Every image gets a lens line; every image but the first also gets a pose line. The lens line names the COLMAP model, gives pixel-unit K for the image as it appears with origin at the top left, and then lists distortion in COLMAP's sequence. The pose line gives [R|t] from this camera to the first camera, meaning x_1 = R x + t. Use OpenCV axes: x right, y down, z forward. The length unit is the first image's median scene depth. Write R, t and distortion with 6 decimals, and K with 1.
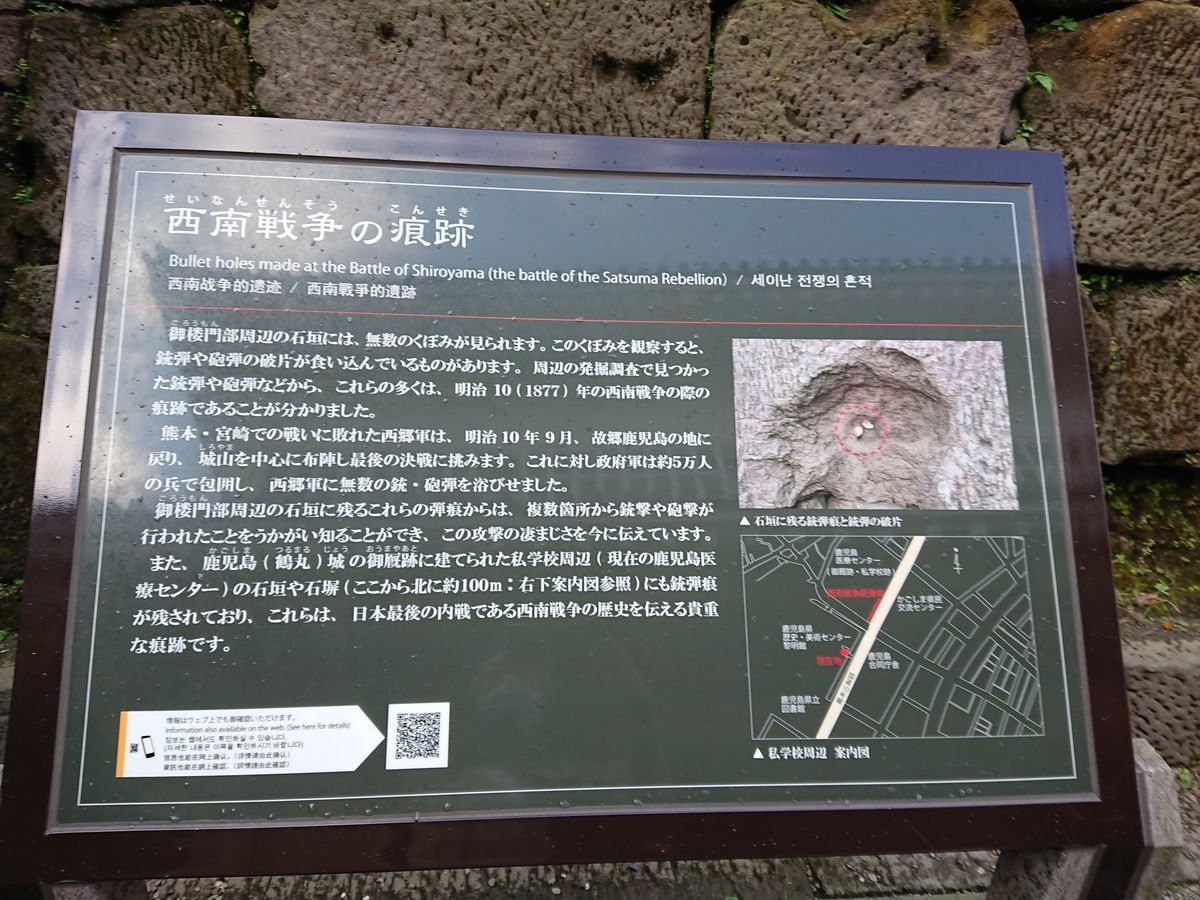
lens RADIAL K [[825.4, 0, 620.6], [0, 825.4, 453.6], [0, 0, 1]] dist [0.149436, -0.170890]
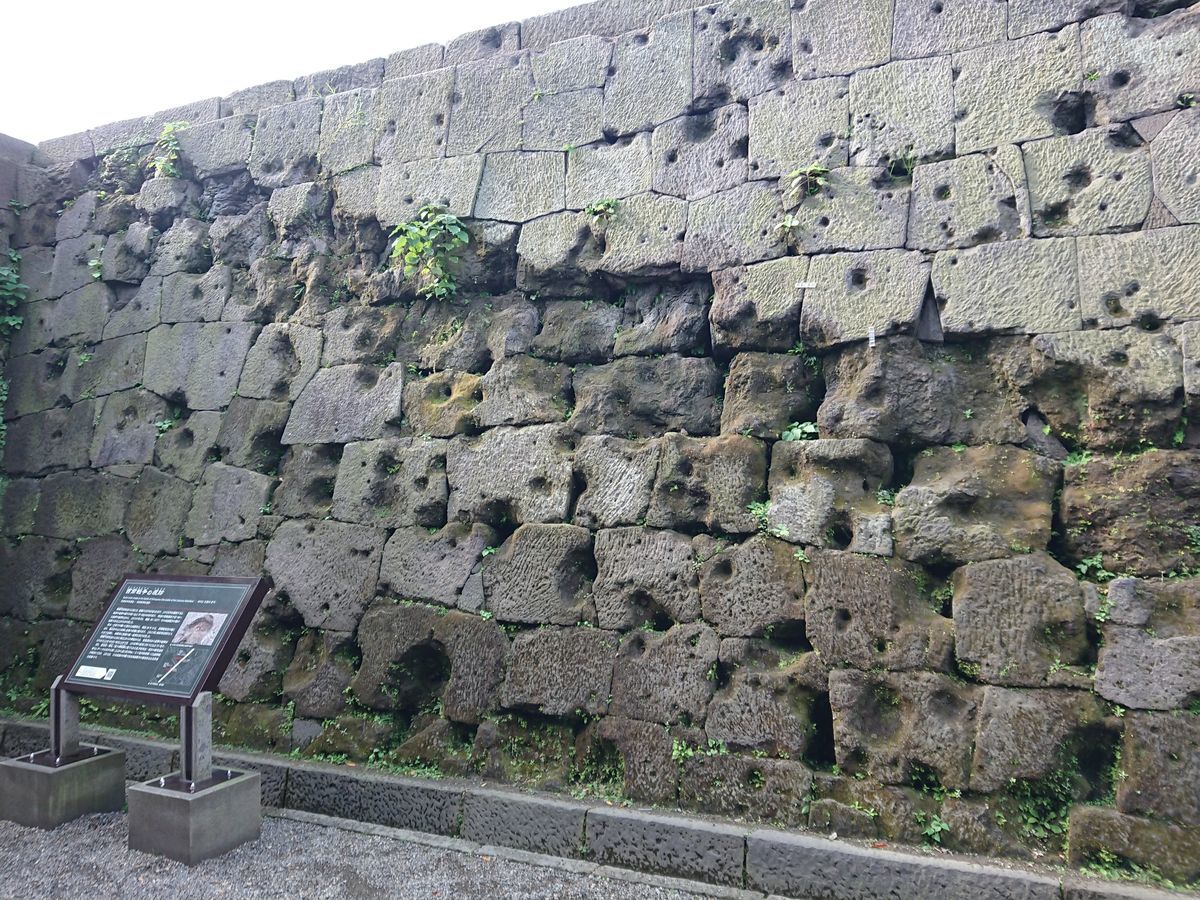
lens RADIAL K [[825.4, 0, 620.6], [0, 825.4, 453.6], [0, 0, 1]] dist [0.149436, -0.170890]
pose [[0.881740, -0.078863, -0.465098, 2.085562], [-0.152397, 0.885441, -0.439055, 0.373686], [0.446442, 0.458012, 0.768710, -0.968710]]
